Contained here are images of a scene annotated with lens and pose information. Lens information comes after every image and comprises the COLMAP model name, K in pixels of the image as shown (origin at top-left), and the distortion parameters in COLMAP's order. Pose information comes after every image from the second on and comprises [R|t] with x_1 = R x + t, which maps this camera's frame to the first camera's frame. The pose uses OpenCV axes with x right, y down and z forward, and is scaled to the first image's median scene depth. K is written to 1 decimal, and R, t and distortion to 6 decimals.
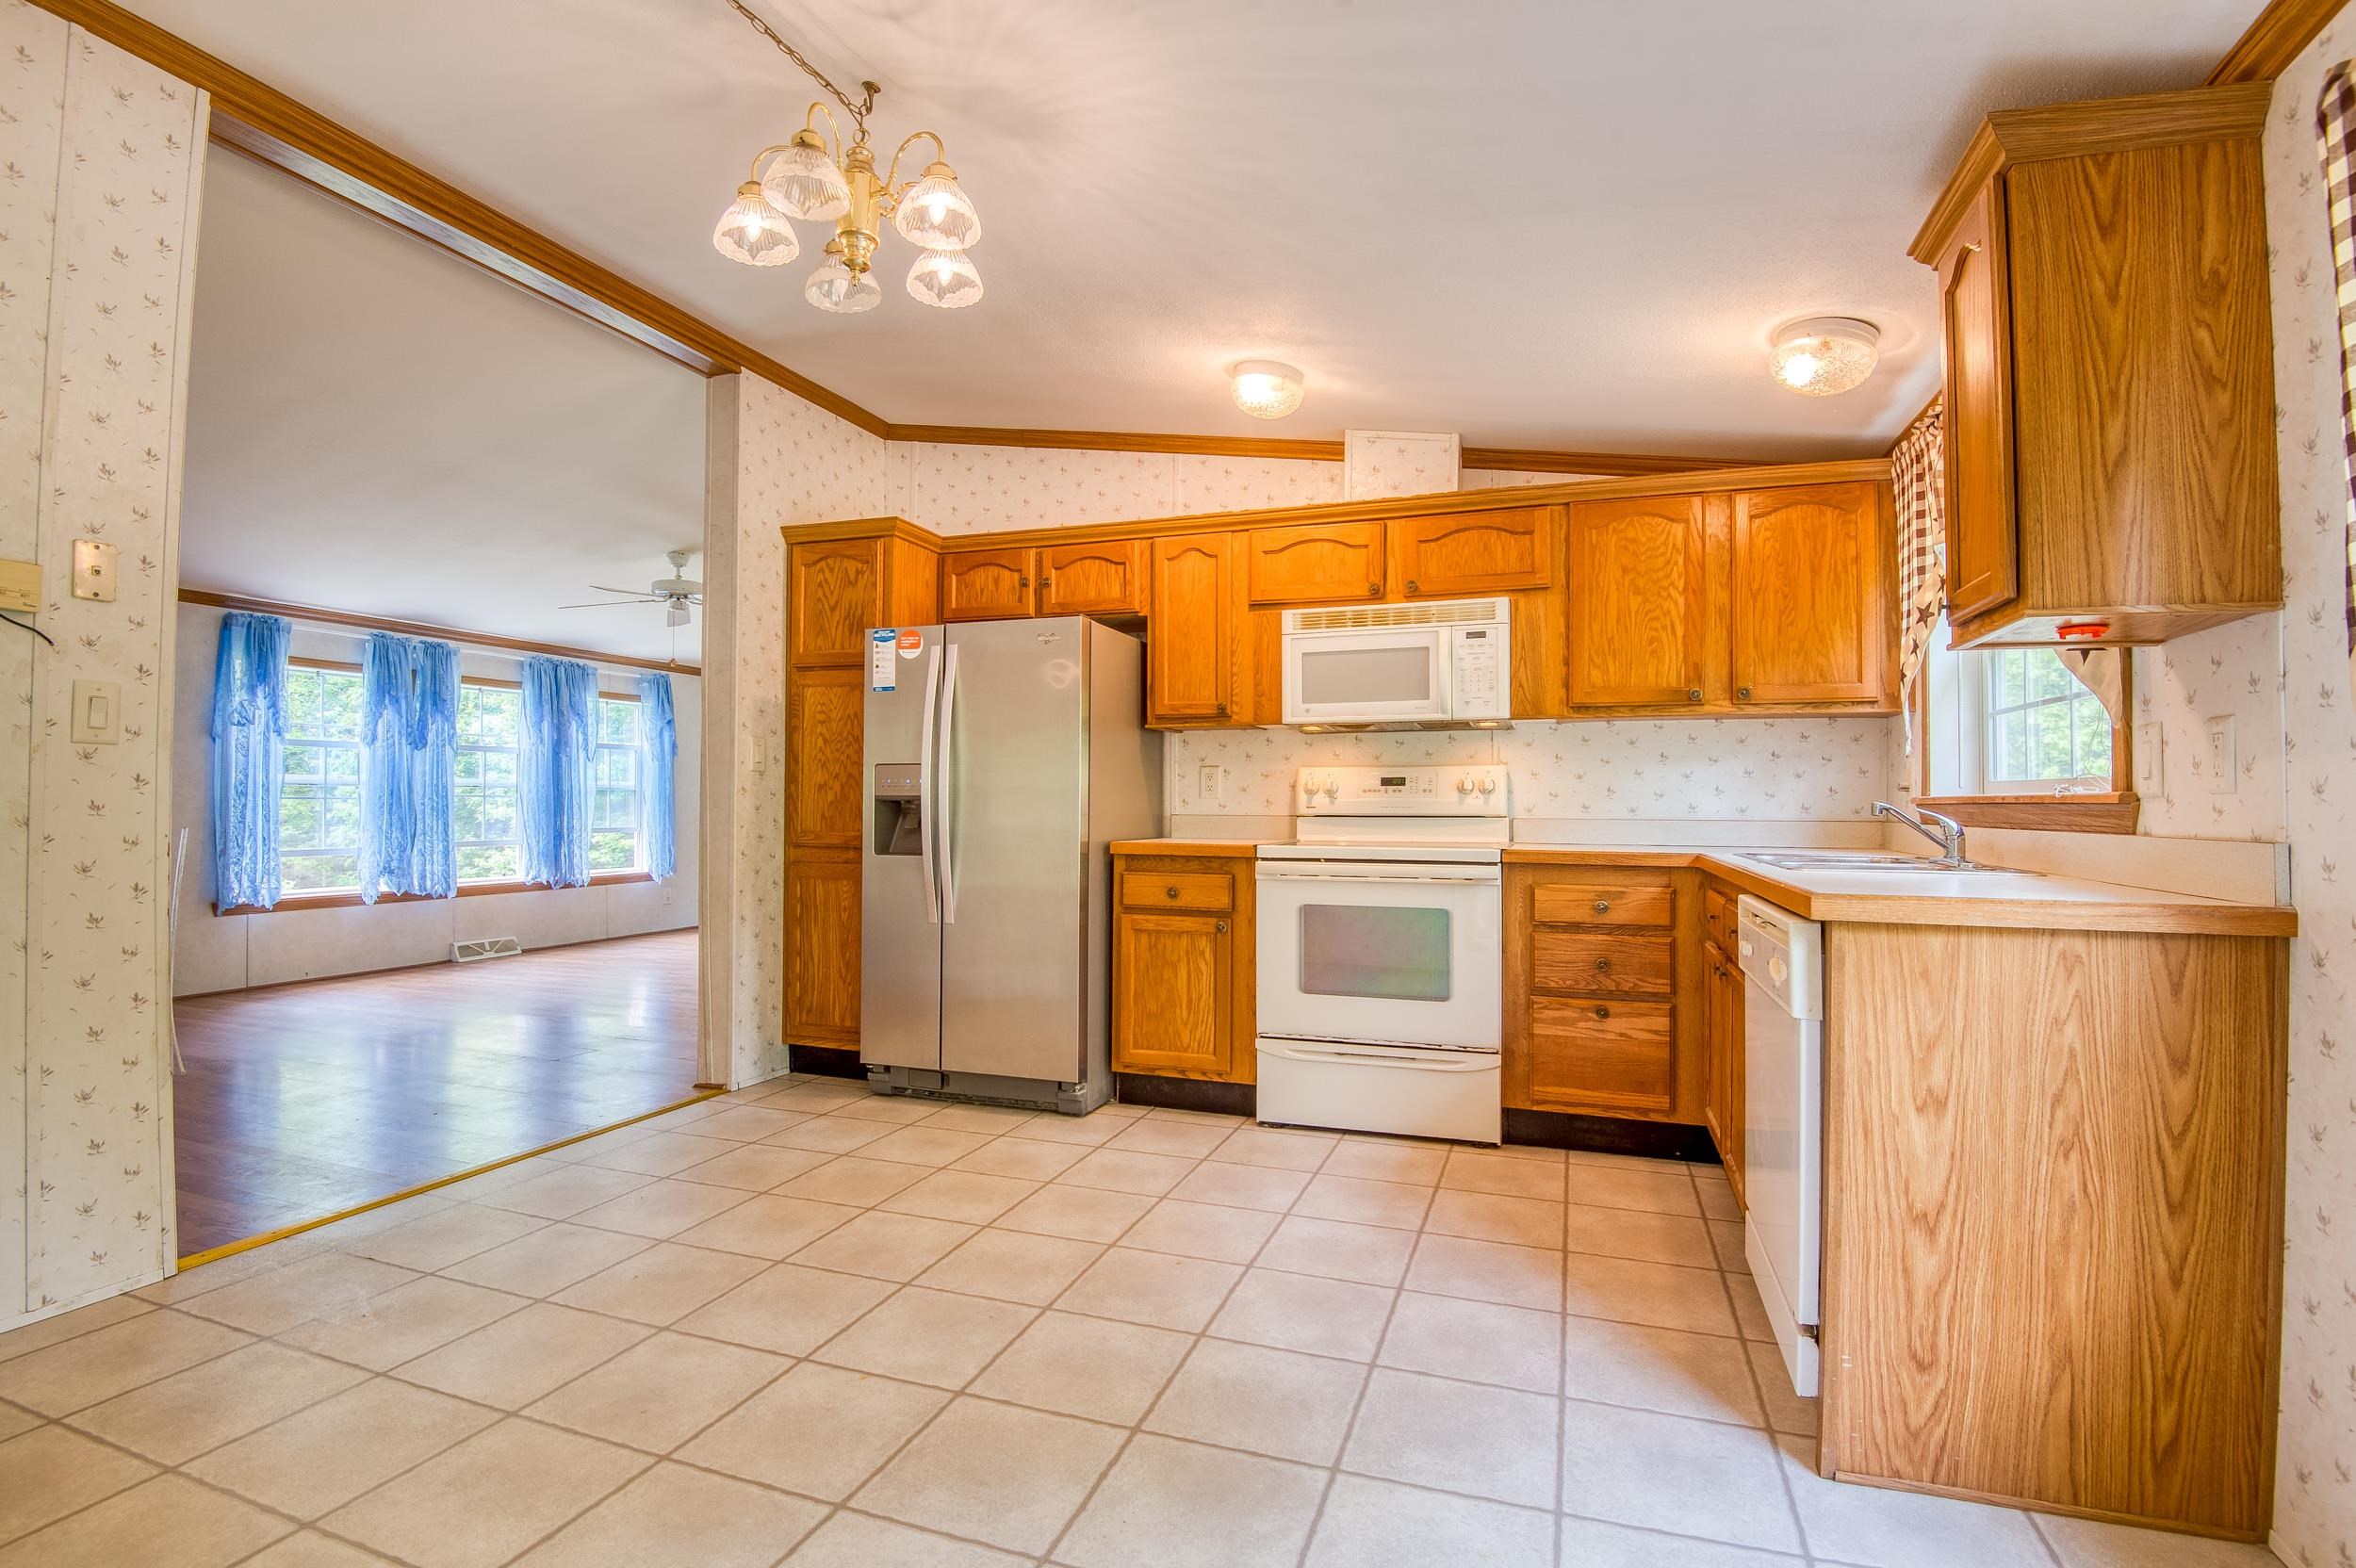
lens RADIAL K [[1099.2, 0, 1180.1], [0, 1099.2, 791.6], [0, 0, 1]] dist [0.002564, -0.035823]
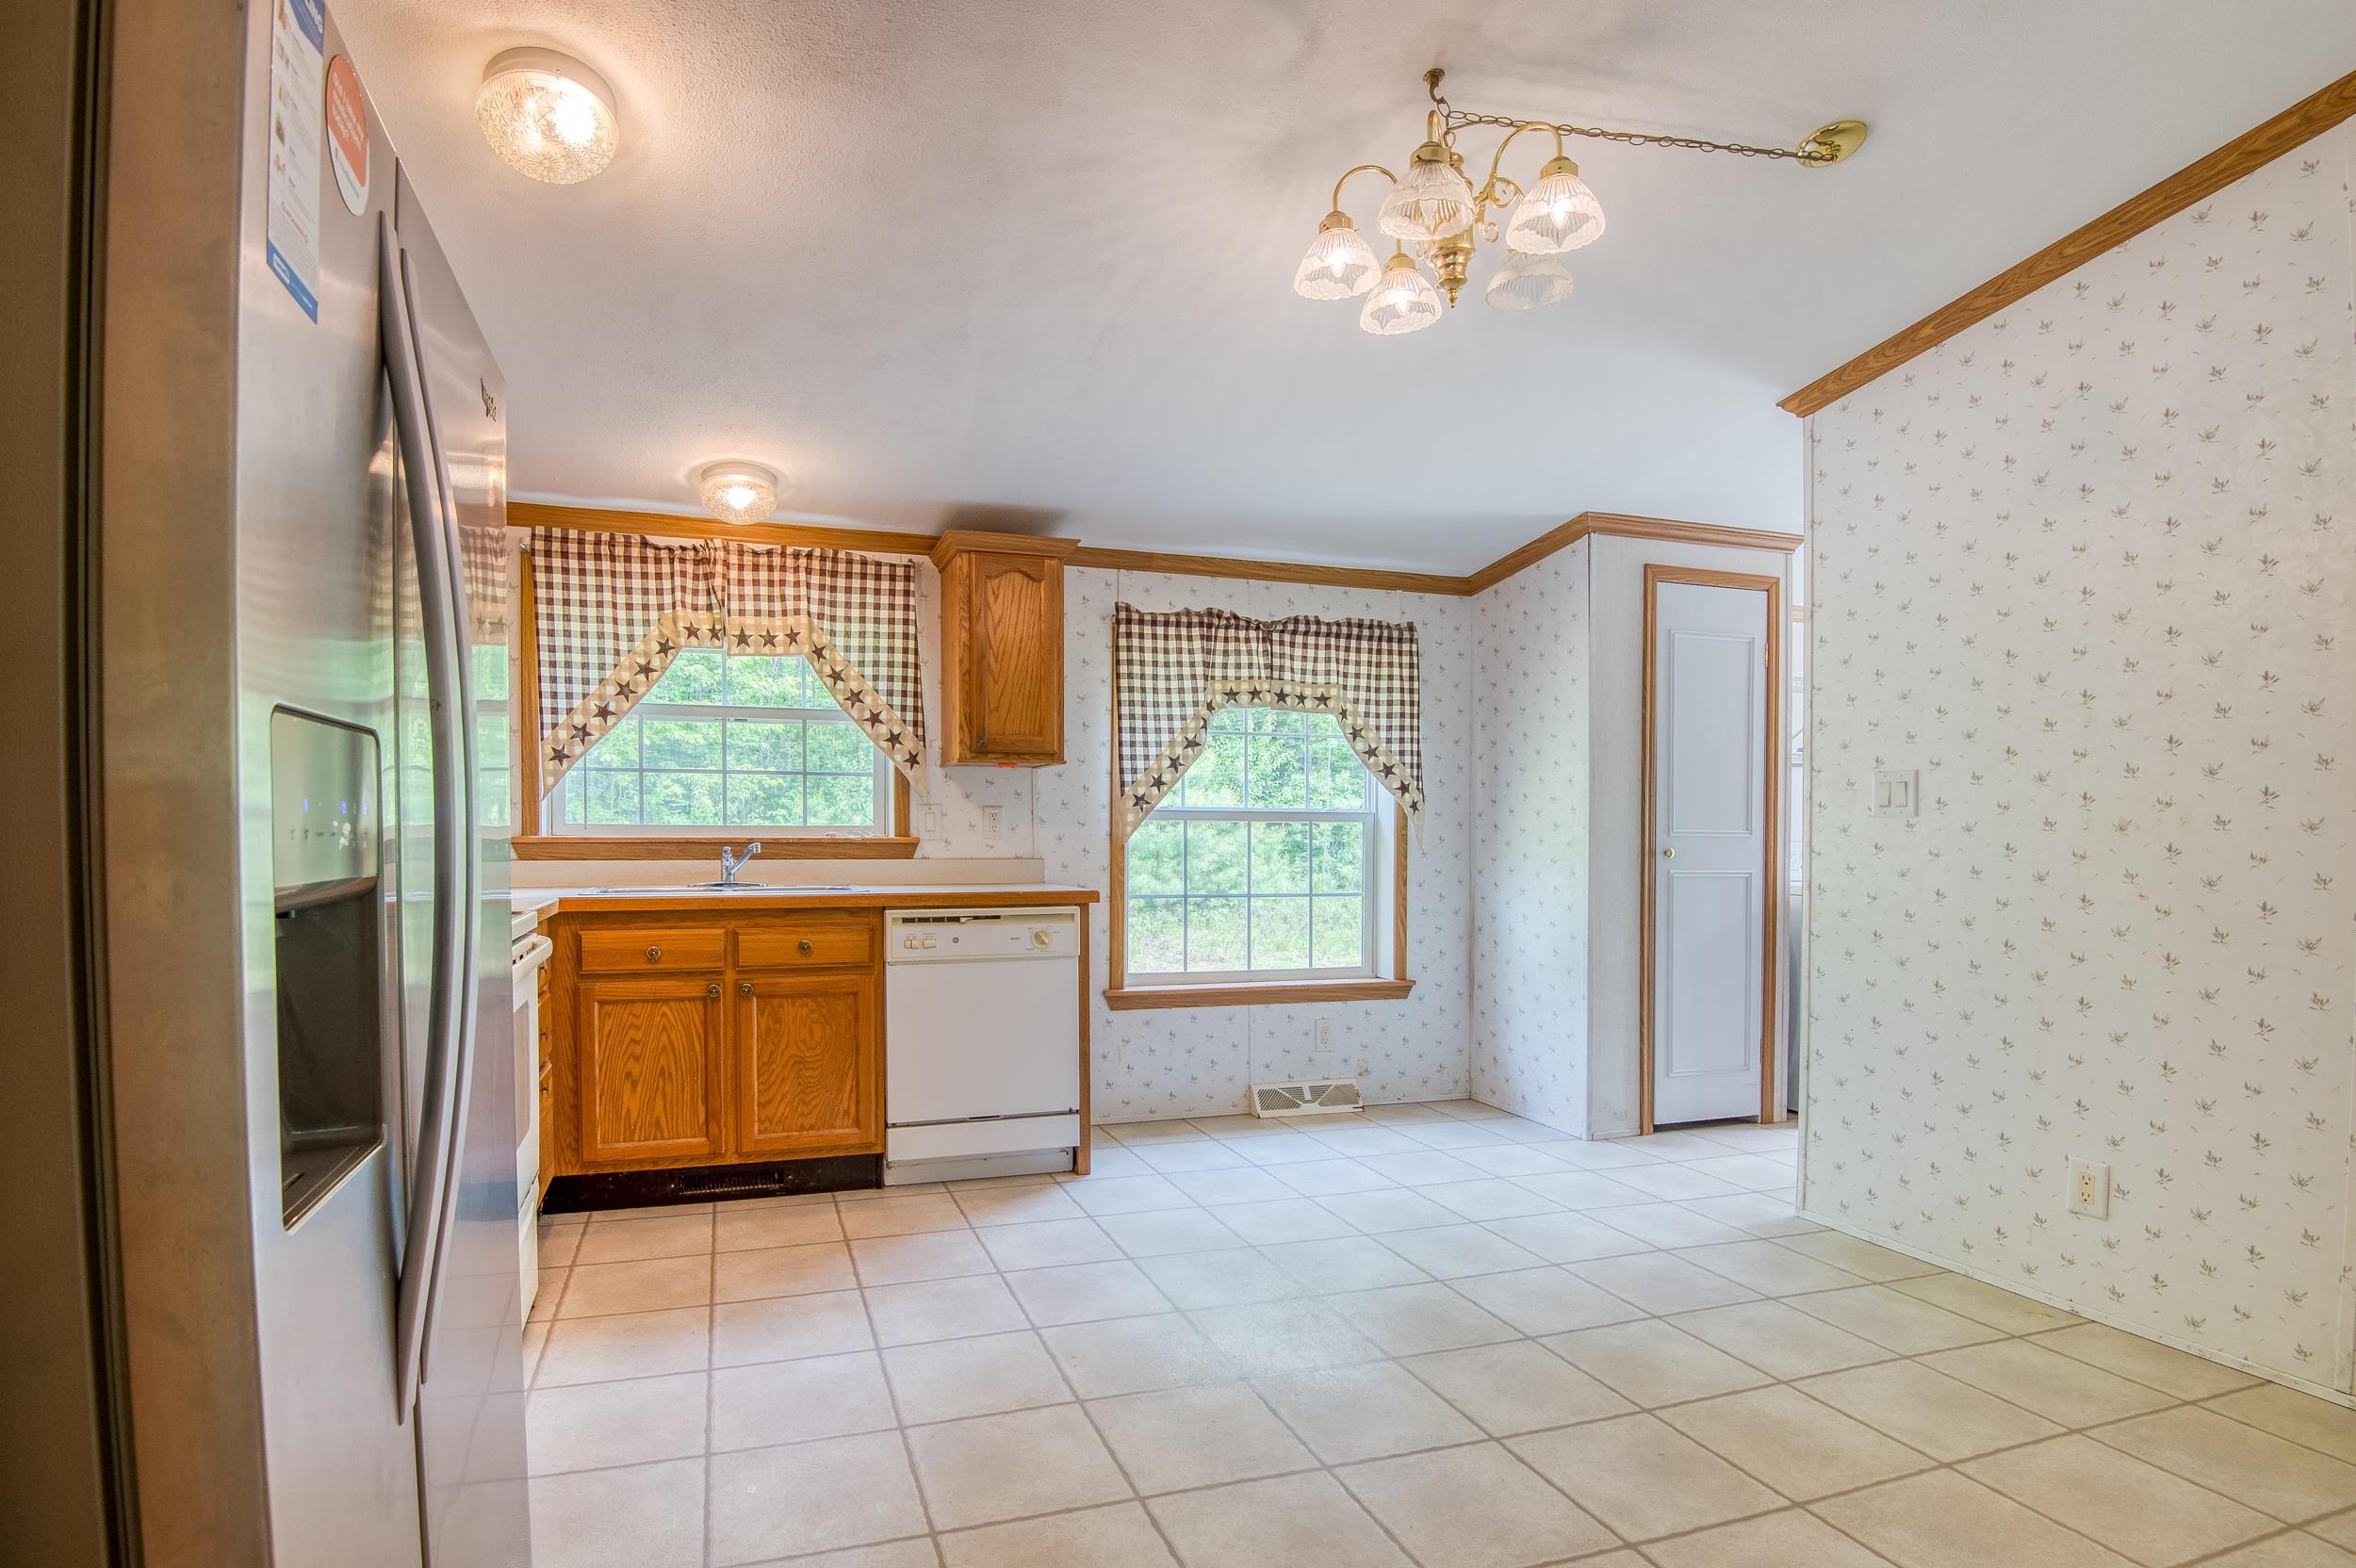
lens RADIAL K [[1140.3, 0, 1069.3], [0, 1140.3, 850.9], [0, 0, 1]] dist [-0.002098, -0.028371]
pose [[-0.586789, -0.022741, 0.809421, -0.535948], [-0.015402, 0.999738, 0.016922, -0.007741], [-0.809593, -0.002538, -0.586986, 1.099060]]
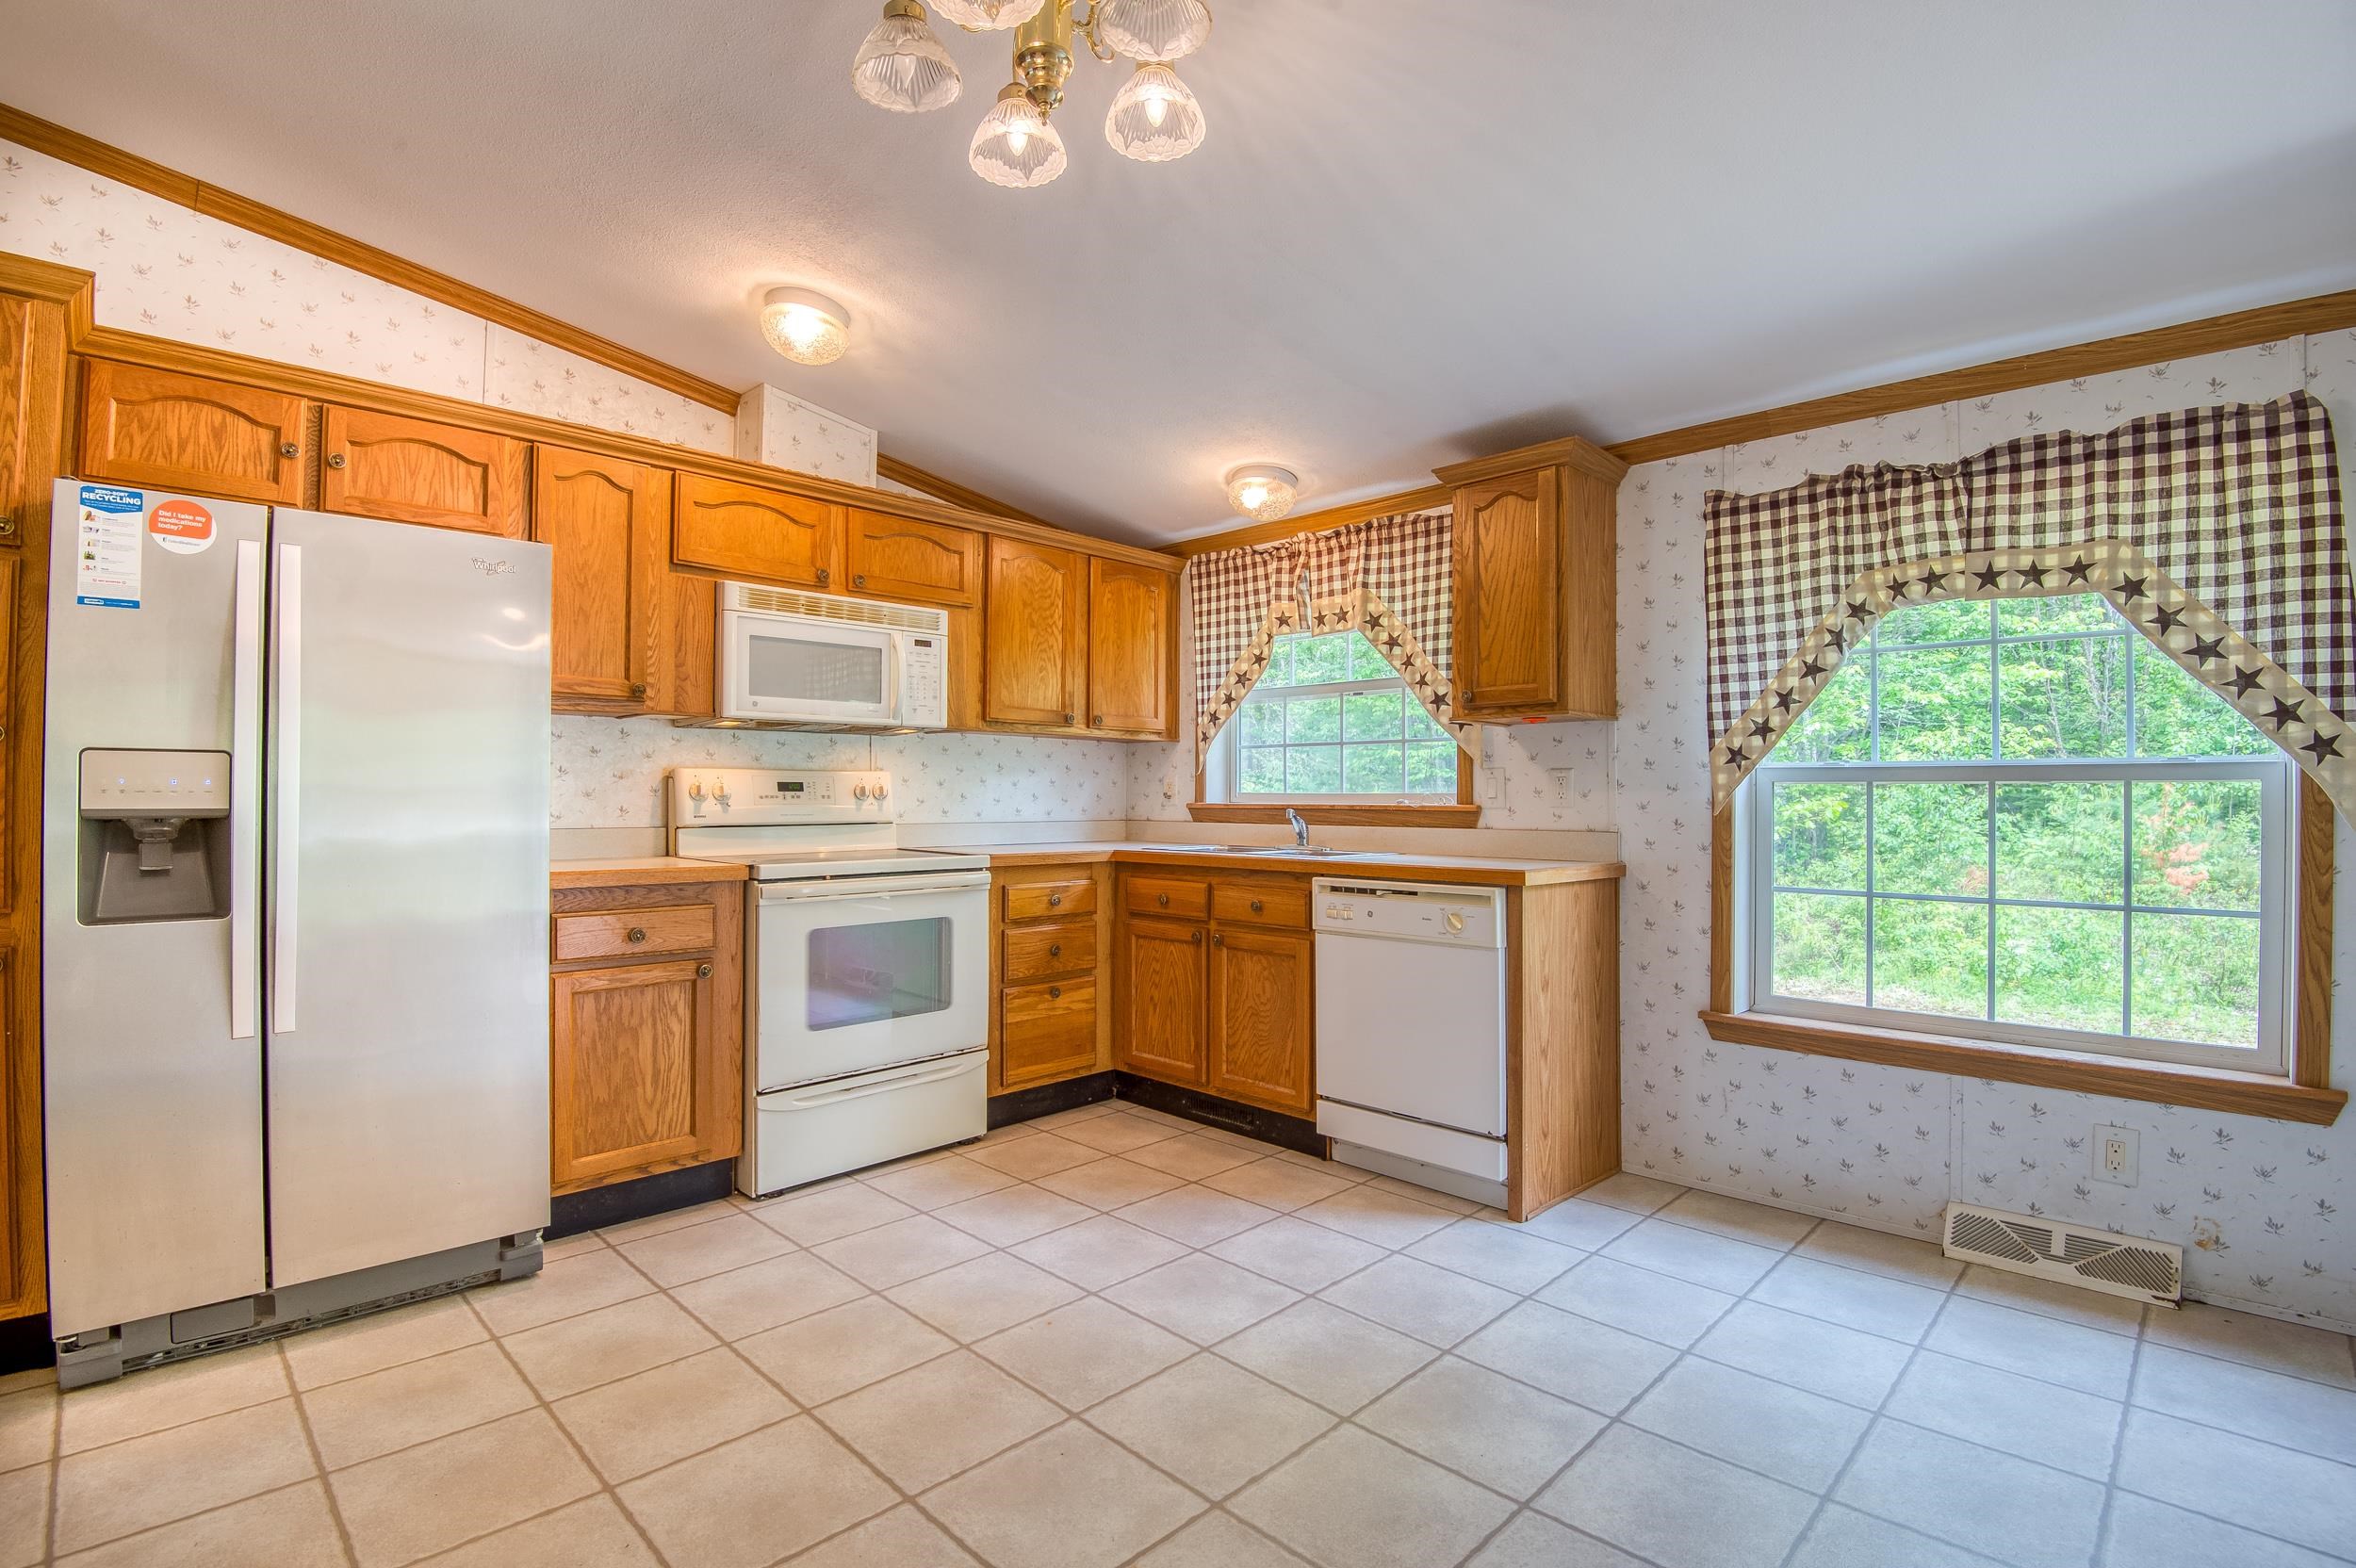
lens RADIAL K [[1099.2, 0, 1180.1], [0, 1099.2, 791.6], [0, 0, 1]] dist [0.002564, -0.035823]
pose [[0.429984, 0.002042, 0.902834, -0.548306], [-0.009753, 0.999950, 0.002384, -0.011647], [-0.902784, -0.009830, 0.429982, 0.360079]]
